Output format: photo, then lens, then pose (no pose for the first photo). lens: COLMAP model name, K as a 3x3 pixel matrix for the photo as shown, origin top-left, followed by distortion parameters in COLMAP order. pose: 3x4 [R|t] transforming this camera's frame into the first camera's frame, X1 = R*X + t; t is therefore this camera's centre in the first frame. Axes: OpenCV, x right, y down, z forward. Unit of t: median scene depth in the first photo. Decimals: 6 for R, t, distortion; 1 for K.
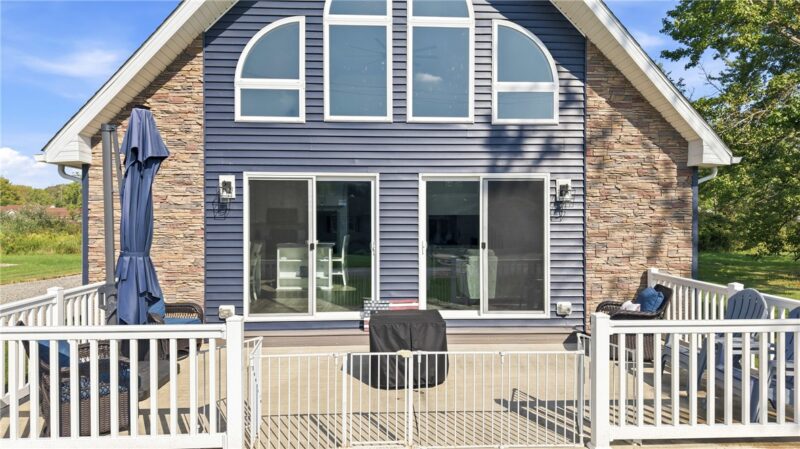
lens RADIAL K [[535.6, 0, 400.0], [0, 535.6, 224.5], [0, 0, 1]] dist [0.022250, 0.000107]
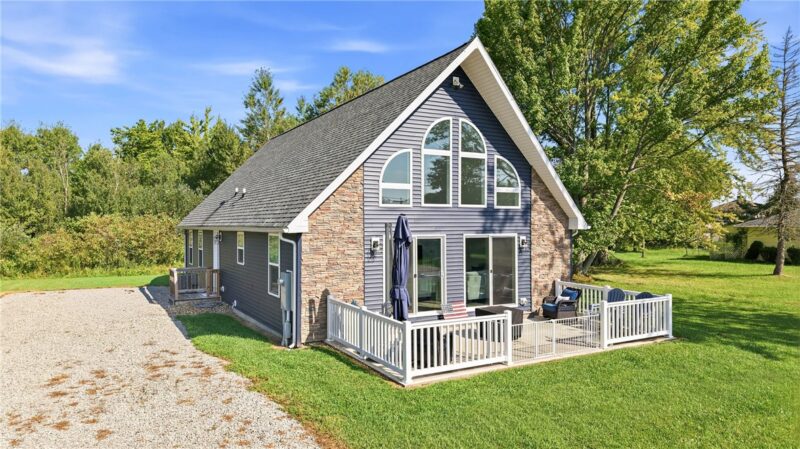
lens RADIAL K [[523.9, 0, 400.0], [0, 523.9, 224.5], [0, 0, 1]] dist [0.115311, -0.000509]
pose [[0.893466, -0.000821, 0.449130, -1.006706], [0.001397, 0.999999, -0.000951, -0.130686], [-0.449128, 0.001477, 0.893466, -0.559100]]
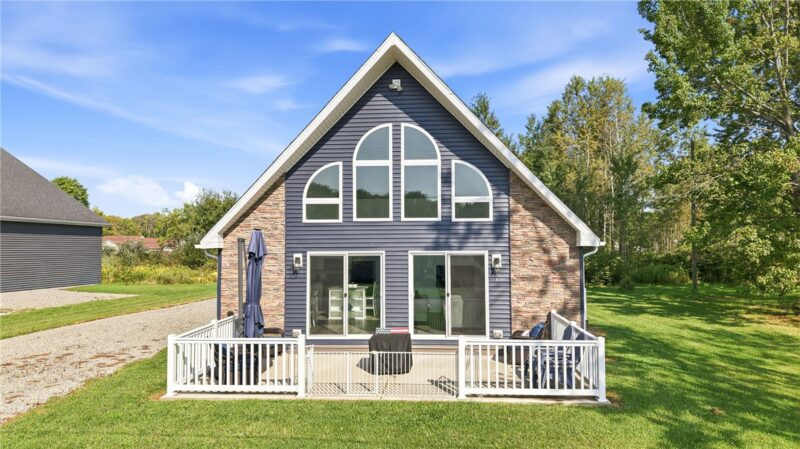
lens RADIAL K [[523.9, 0, 400.0], [0, 523.9, 224.5], [0, 0, 1]] dist [0.115311, -0.000509]
pose [[0.993330, -0.007942, -0.115036, 0.202047], [0.002629, 0.998926, -0.046261, -0.105001], [0.115280, 0.045650, 0.992284, -0.652993]]
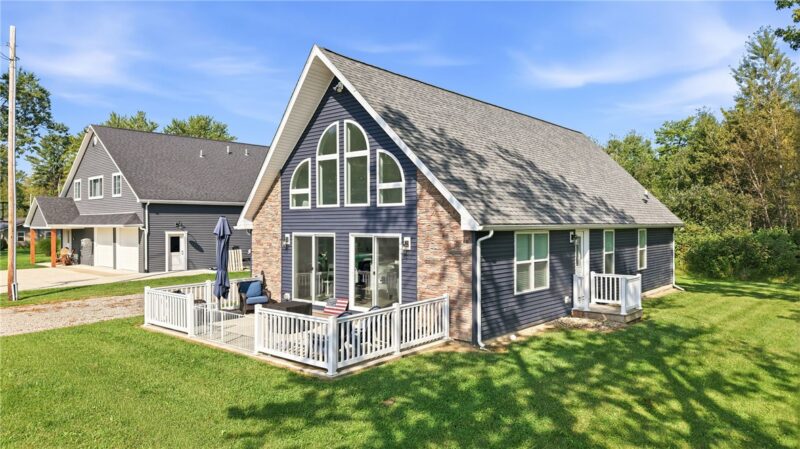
lens RADIAL K [[523.9, 0, 400.0], [0, 523.9, 224.5], [0, 0, 1]] dist [0.115311, -0.000509]
pose [[0.724485, 0.002162, -0.689288, 1.478498], [-0.001618, 0.999998, 0.001436, -0.132168], [0.689289, 0.000075, 0.724486, -0.238758]]
